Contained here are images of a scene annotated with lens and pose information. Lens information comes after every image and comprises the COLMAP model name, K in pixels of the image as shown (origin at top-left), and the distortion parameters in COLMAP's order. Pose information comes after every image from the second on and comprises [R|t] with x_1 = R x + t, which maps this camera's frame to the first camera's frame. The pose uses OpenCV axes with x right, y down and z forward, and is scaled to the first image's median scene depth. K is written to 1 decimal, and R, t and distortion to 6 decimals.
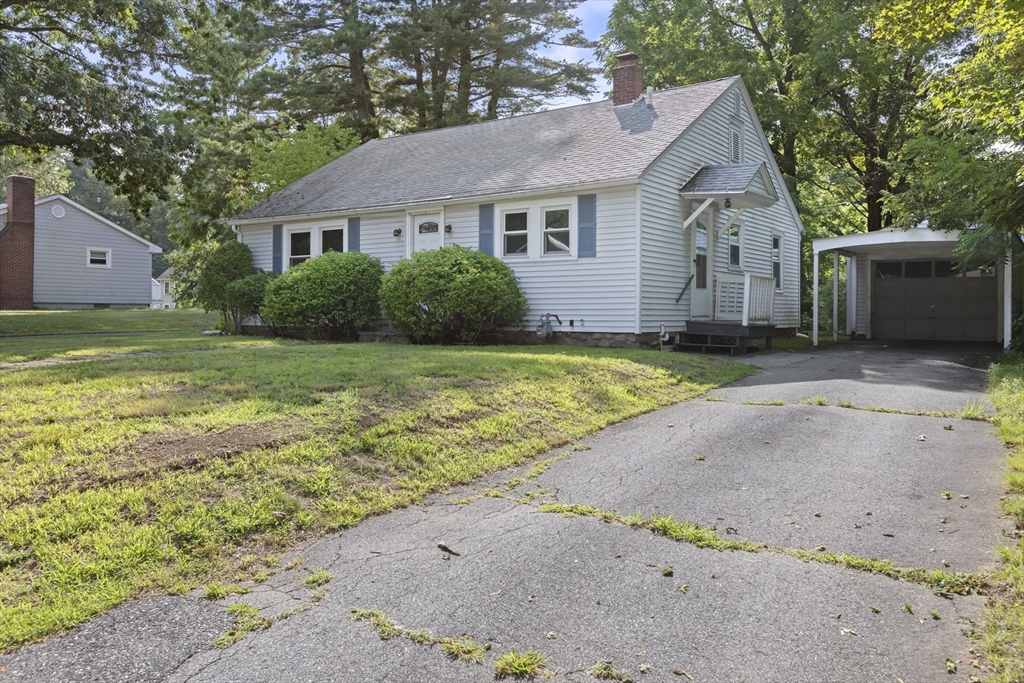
lens RADIAL K [[801.3, 0, 512.3], [0, 801.3, 316.4], [0, 0, 1]] dist [0.003207, -0.002022]
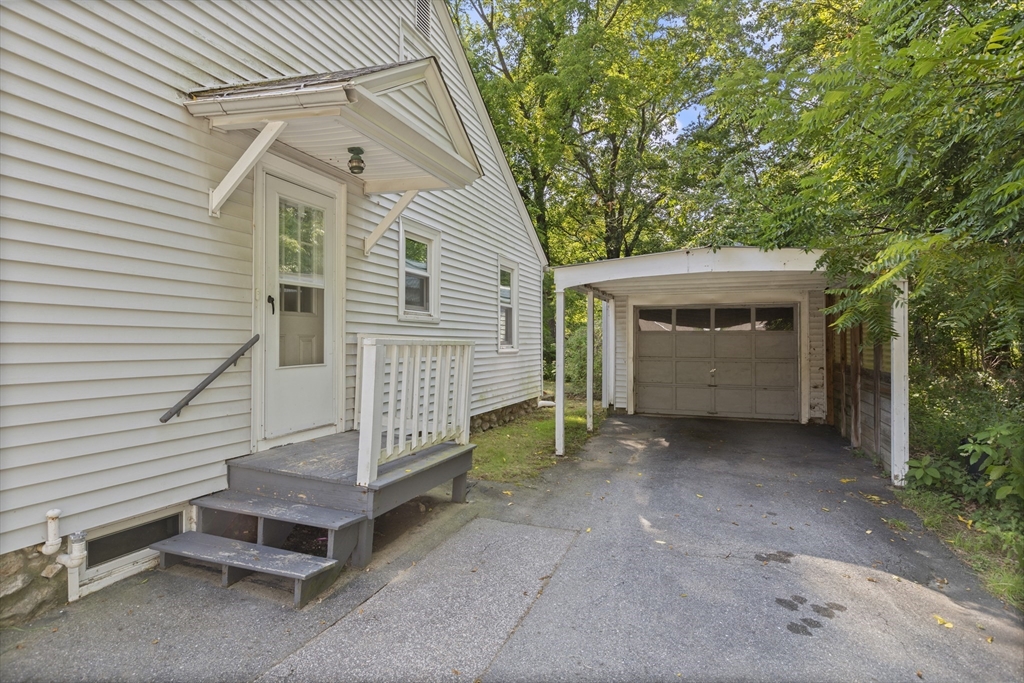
lens RADIAL K [[515.8, 0, 512.0], [0, 515.8, 341.5], [0, 0, 1]] dist [-0.000075, 0.000037]
pose [[0.967489, -0.004059, 0.252879, 0.228491], [0.004104, 0.999992, 0.000352, -0.039349], [-0.252879, 0.000697, 0.967498, 0.590370]]
